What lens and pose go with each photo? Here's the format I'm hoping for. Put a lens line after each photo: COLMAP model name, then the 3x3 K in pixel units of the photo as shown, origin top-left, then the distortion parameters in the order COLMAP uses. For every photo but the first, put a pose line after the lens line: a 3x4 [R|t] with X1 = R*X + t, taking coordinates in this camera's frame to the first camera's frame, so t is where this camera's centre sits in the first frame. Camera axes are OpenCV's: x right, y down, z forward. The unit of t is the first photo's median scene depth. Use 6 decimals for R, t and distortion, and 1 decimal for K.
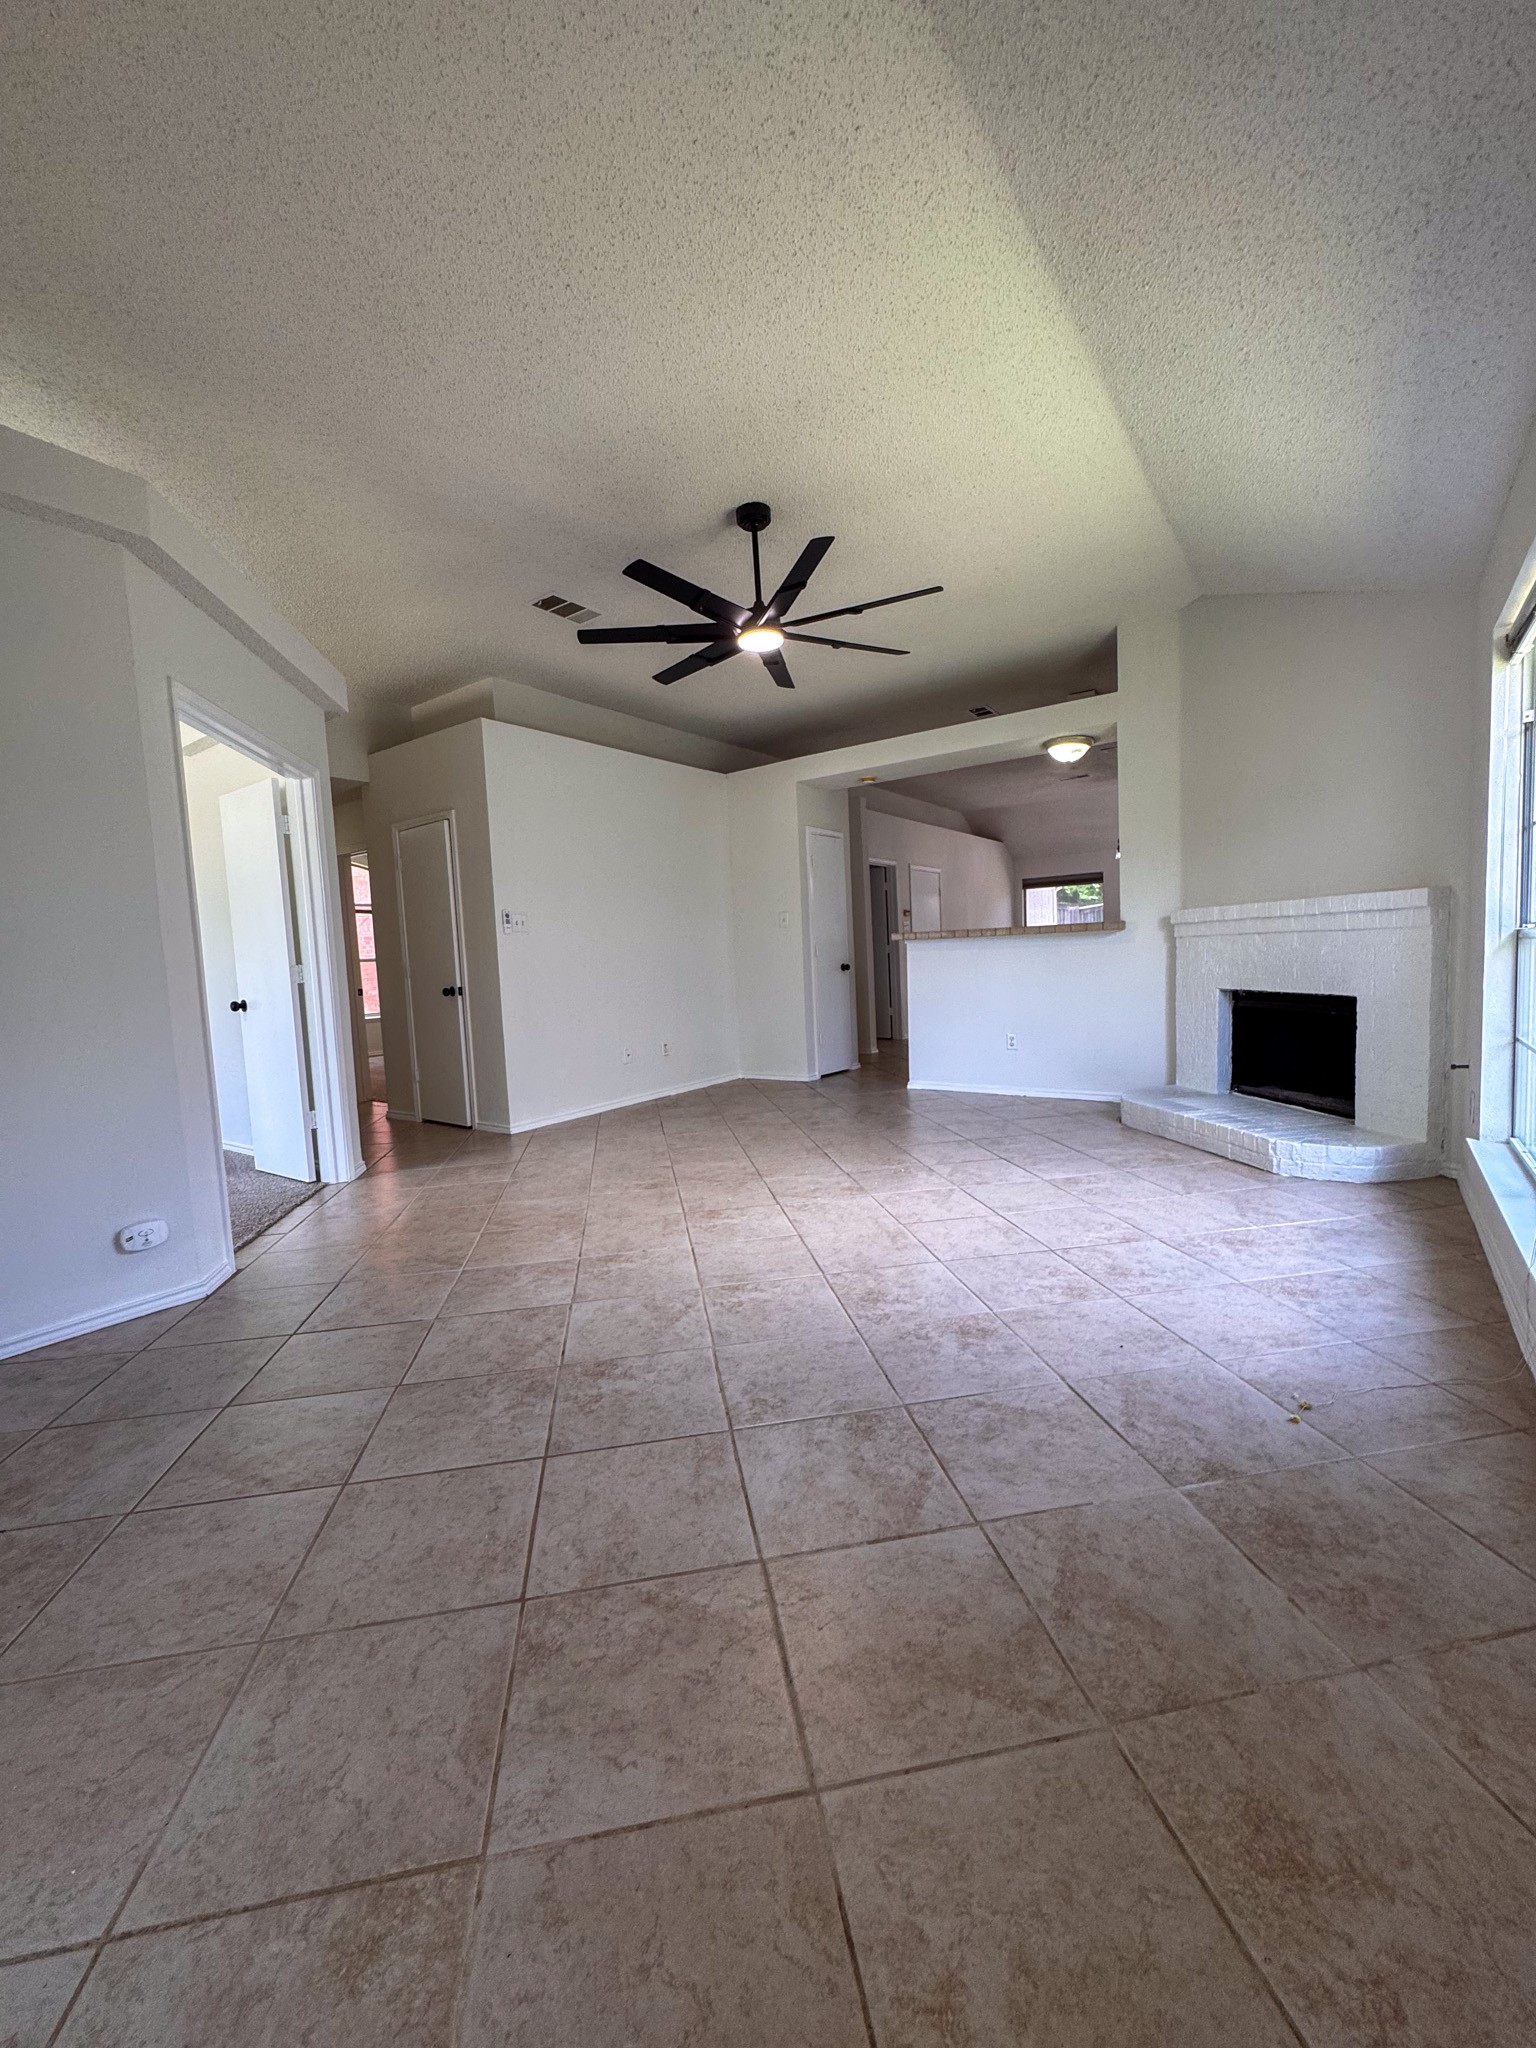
lens RADIAL K [[823.9, 0, 767.3], [0, 823.9, 1021.9], [0, 0, 1]] dist [-0.004364, 0.000612]
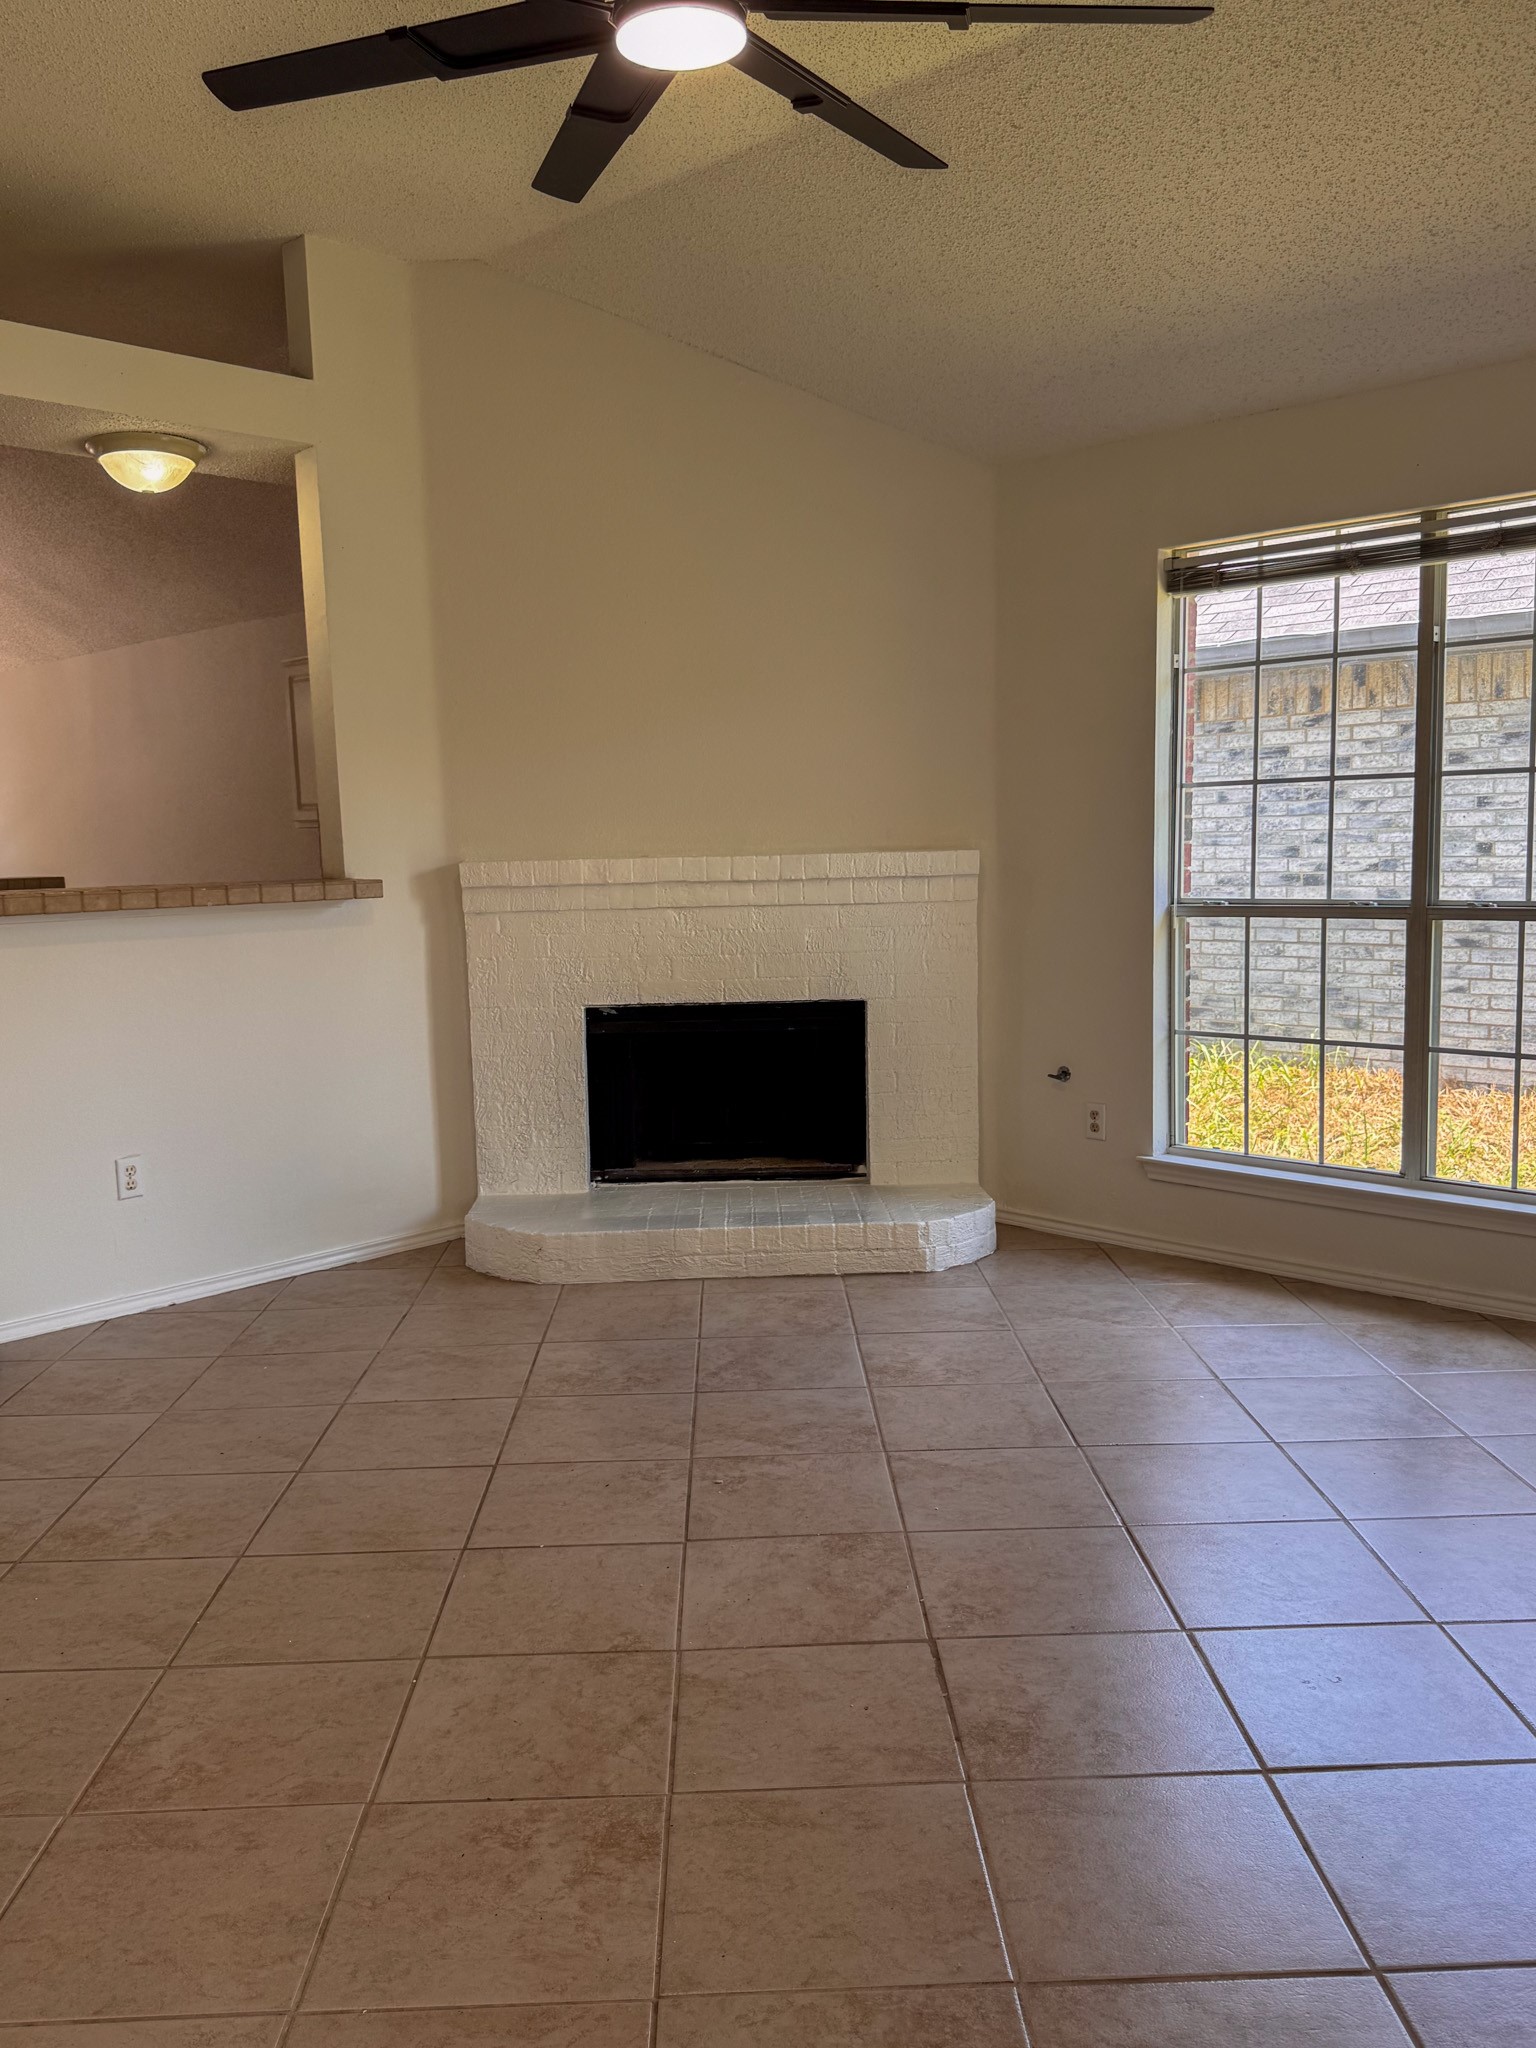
lens RADIAL K [[1661.7, 0, 770.1], [0, 1661.7, 1059.5], [0, 0, 1]] dist [0.045010, -0.068984]
pose [[0.149886, -0.096833, 0.983950, -0.657377], [0.097765, 0.991767, 0.082710, -0.102296], [-0.983858, 0.083799, 0.158119, 0.842025]]
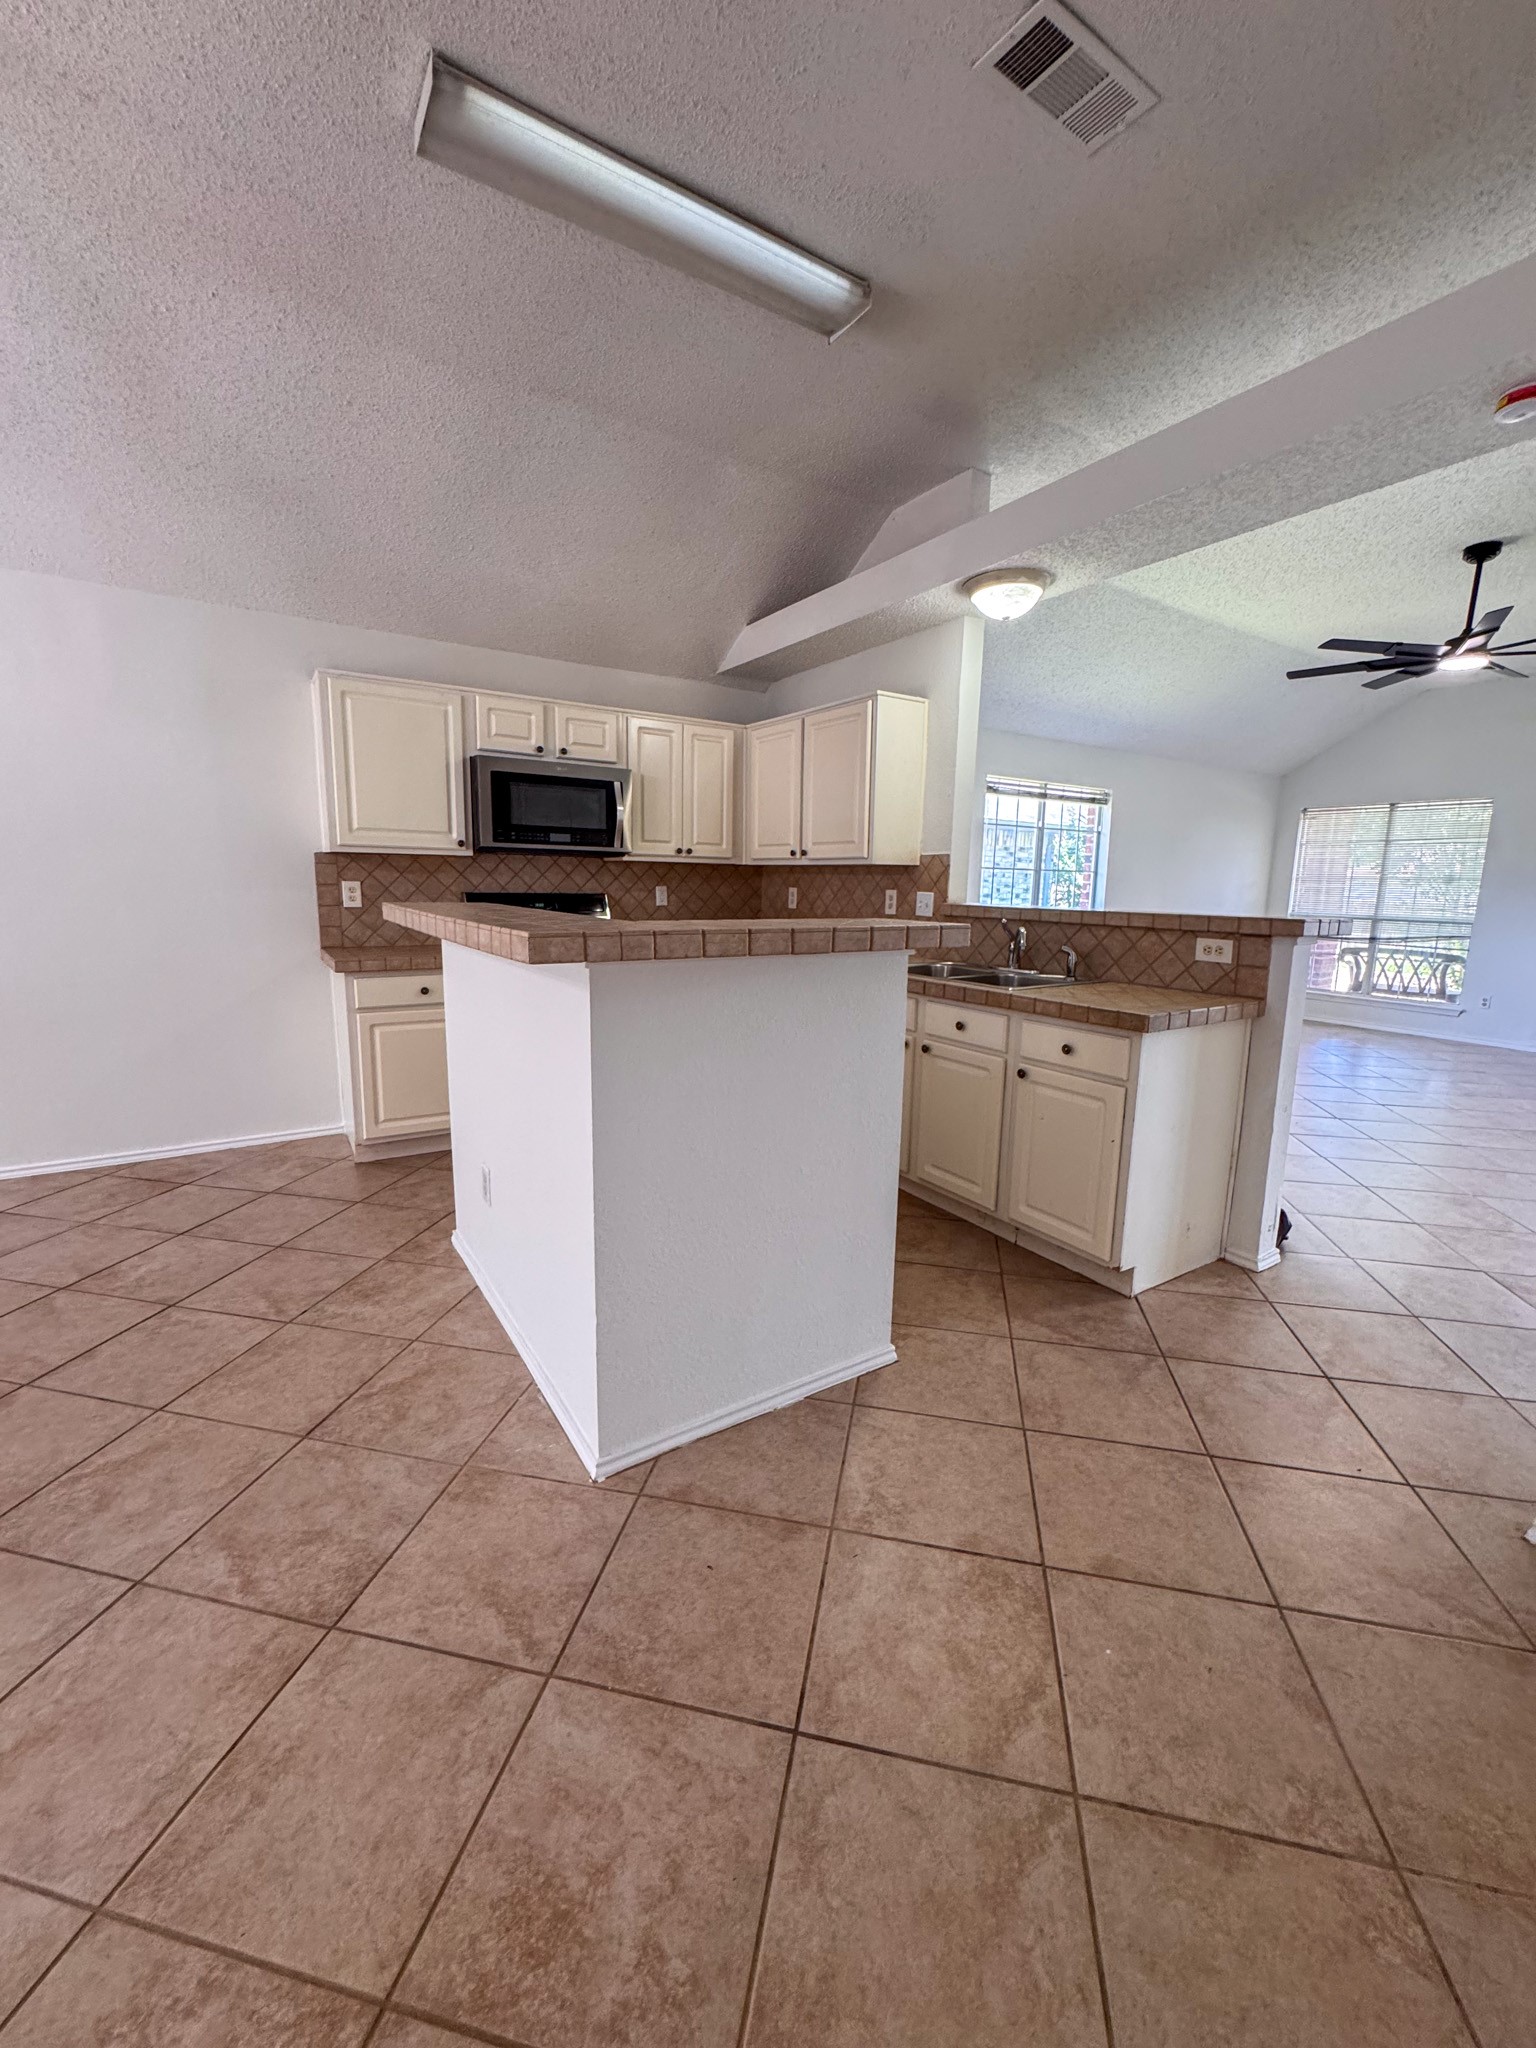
lens RADIAL K [[823.9, 0, 770.3], [0, 823.9, 1022.2], [0, 0, 1]] dist [-0.004364, 0.000612]
pose [[-0.930680, -0.037108, 0.363947, 0.439127], [0.050294, 0.972418, 0.227760, -0.267618], [-0.362361, 0.230276, -0.903143, 2.394690]]
